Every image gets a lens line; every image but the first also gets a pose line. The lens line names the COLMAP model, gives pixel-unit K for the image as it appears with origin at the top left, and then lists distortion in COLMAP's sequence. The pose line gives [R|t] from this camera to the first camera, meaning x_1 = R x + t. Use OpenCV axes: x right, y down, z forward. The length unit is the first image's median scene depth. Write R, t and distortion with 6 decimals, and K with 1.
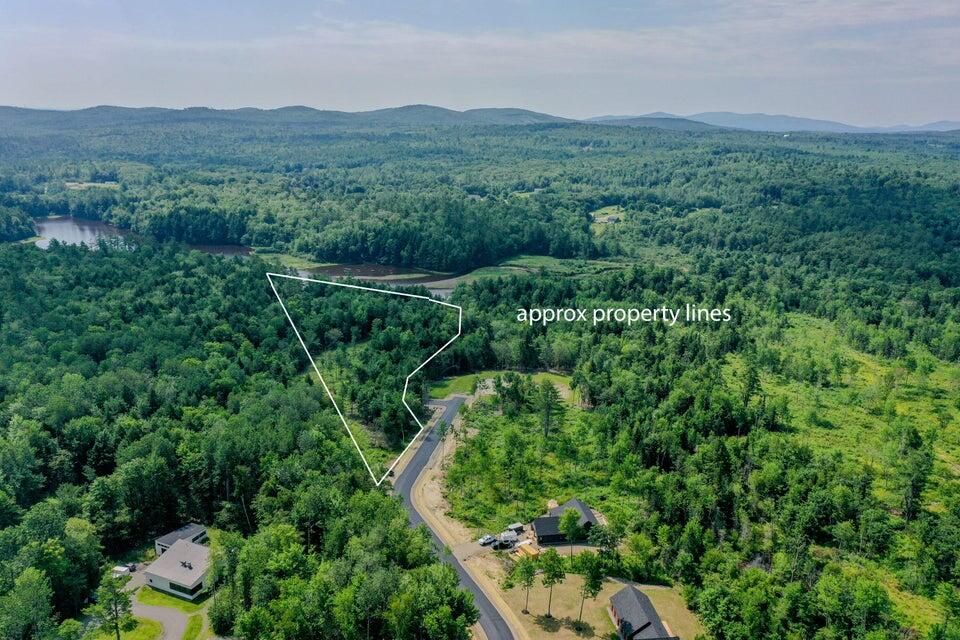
lens RADIAL K [[758.2, 0, 480.5], [0, 758.2, 319.9], [0, 0, 1]] dist [-0.005553, -0.006229]
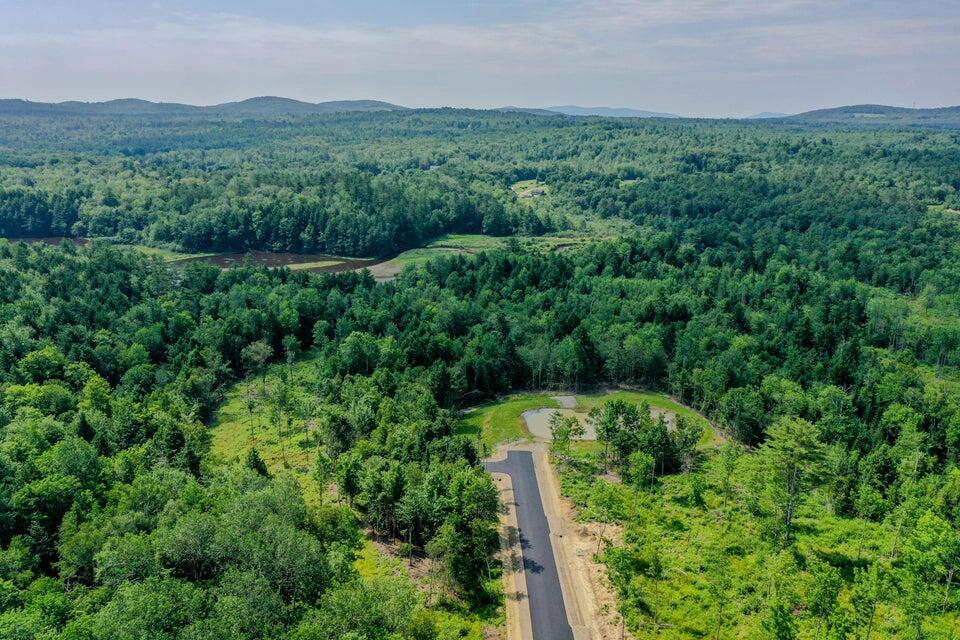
lens RADIAL K [[758.2, 0, 479.2], [0, 758.2, 320.6], [0, 0, 1]] dist [-0.005553, -0.006229]
pose [[0.981565, -0.061136, 0.181086, -0.069133], [0.060615, 0.998126, 0.008415, 0.000562], [-0.181261, 0.002717, 0.983431, 0.215747]]
